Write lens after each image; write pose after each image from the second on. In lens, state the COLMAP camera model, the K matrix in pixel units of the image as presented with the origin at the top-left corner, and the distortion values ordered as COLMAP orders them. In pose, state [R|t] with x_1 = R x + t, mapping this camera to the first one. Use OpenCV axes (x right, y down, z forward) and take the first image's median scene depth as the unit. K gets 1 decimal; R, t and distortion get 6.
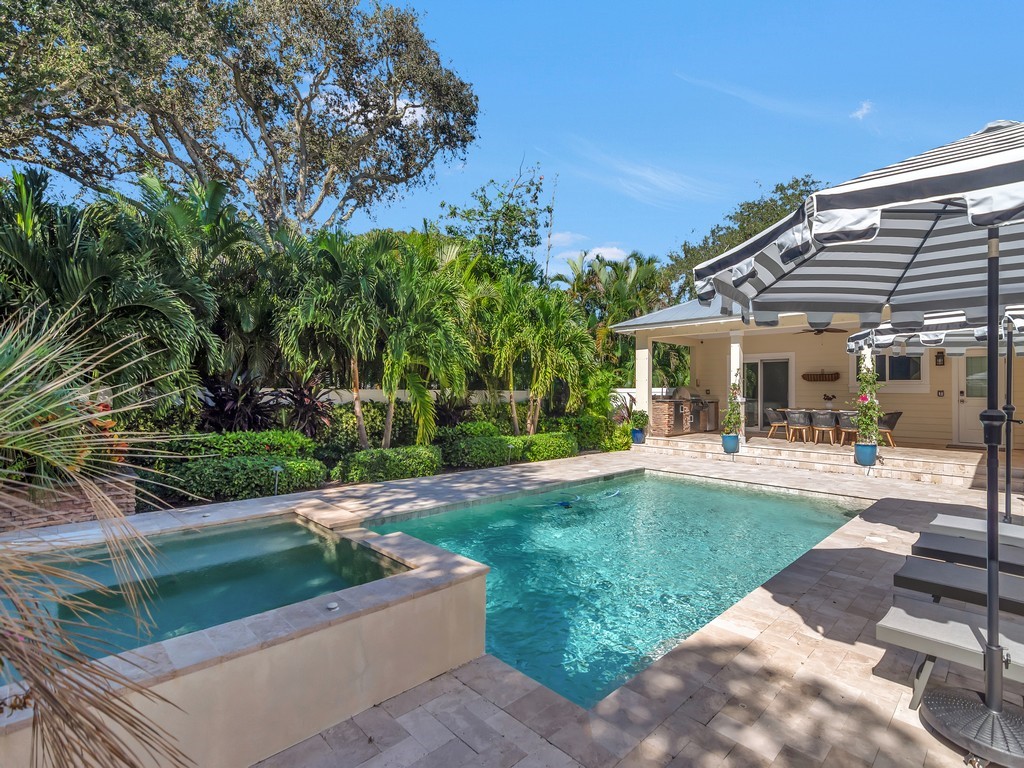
lens RADIAL K [[491.8, 0, 512.0], [0, 491.8, 384.0], [0, 0, 1]] dist [0.001894, 0.000321]
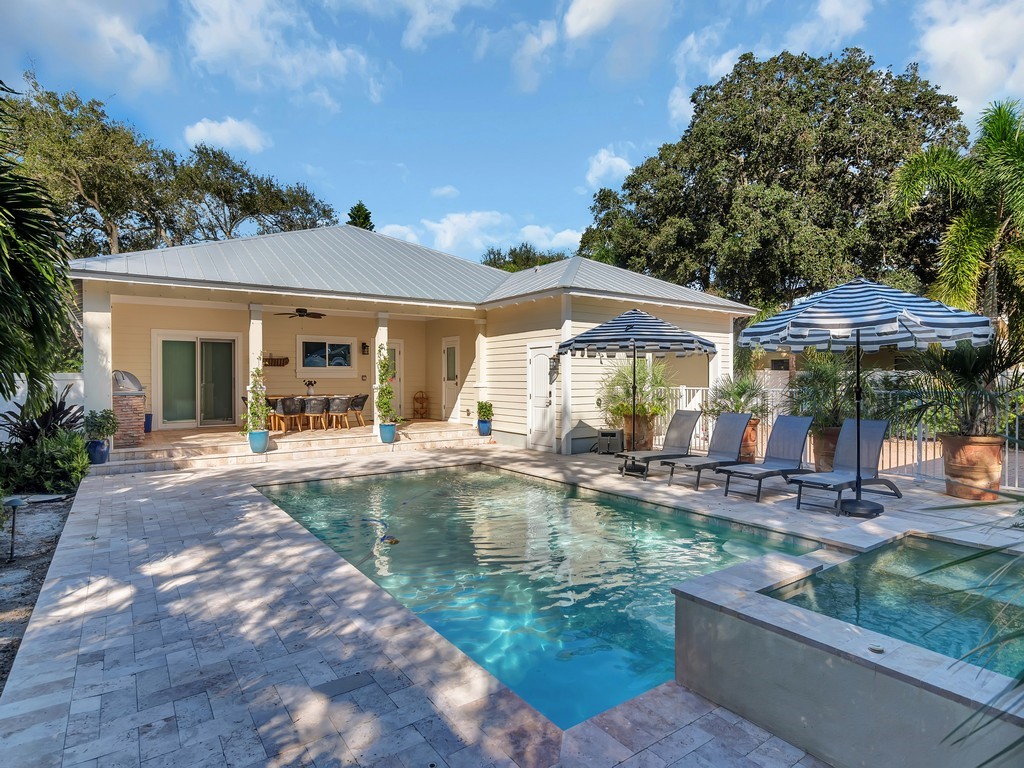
lens RADIAL K [[566.1, 0, 512.0], [0, 566.1, 384.0], [0, 0, 1]] dist [-0.003026, 0.000730]
pose [[0.160011, -0.021347, 0.986884, -0.414297], [-0.009748, 0.999683, 0.023205, -0.001023], [-0.987067, -0.013333, 0.159752, 0.423204]]
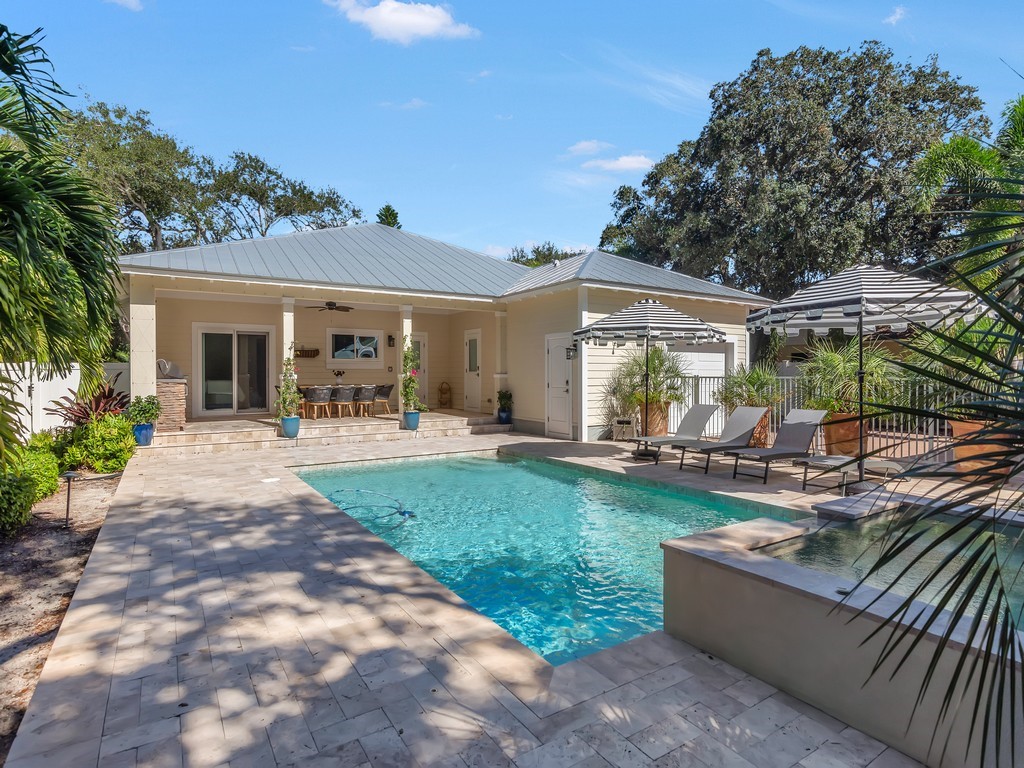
lens RADIAL K [[553.9, 0, 510.2], [0, 553.9, 379.6], [0, 0, 1]] dist [-0.001618, -0.001193]
pose [[0.206154, -0.020644, 0.978302, -0.426950], [-0.010067, 0.999680, 0.023217, 0.010309], [-0.978468, -0.014634, 0.205880, 0.410126]]
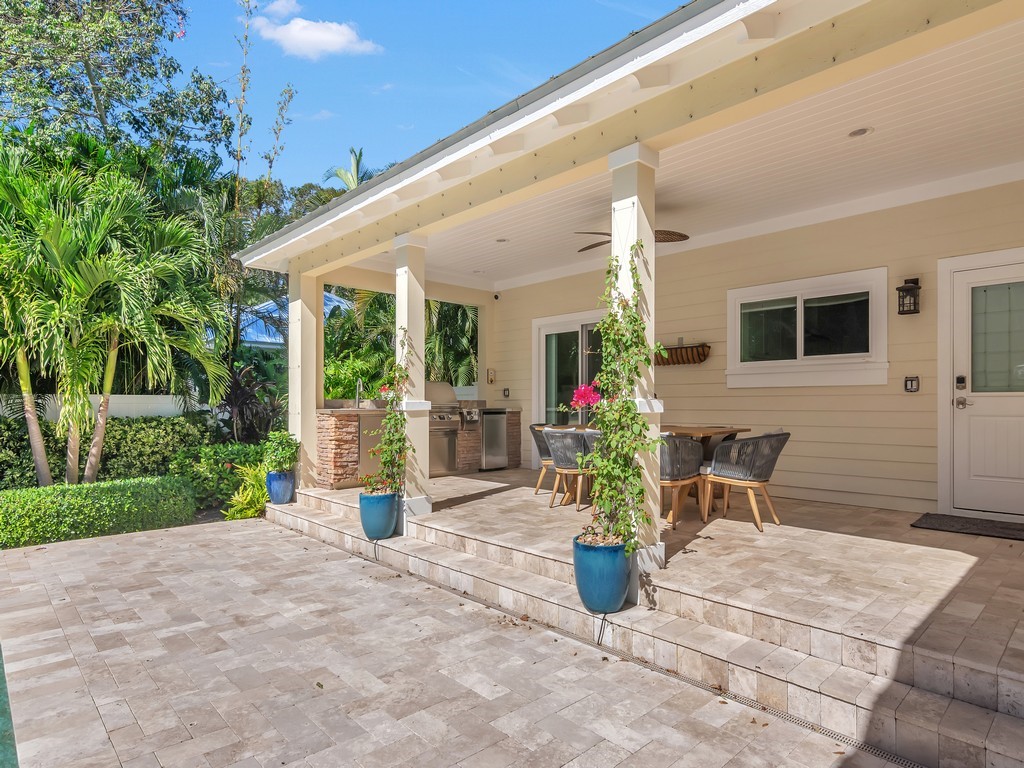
lens RADIAL K [[584.4, 0, 510.6], [0, 584.4, 407.8], [0, 0, 1]] dist [-0.002150, -0.000958]
pose [[0.999818, -0.009470, -0.016534, 0.547273], [0.009807, 0.999743, 0.020445, 0.024983], [0.016336, -0.020603, 0.999654, 0.517525]]
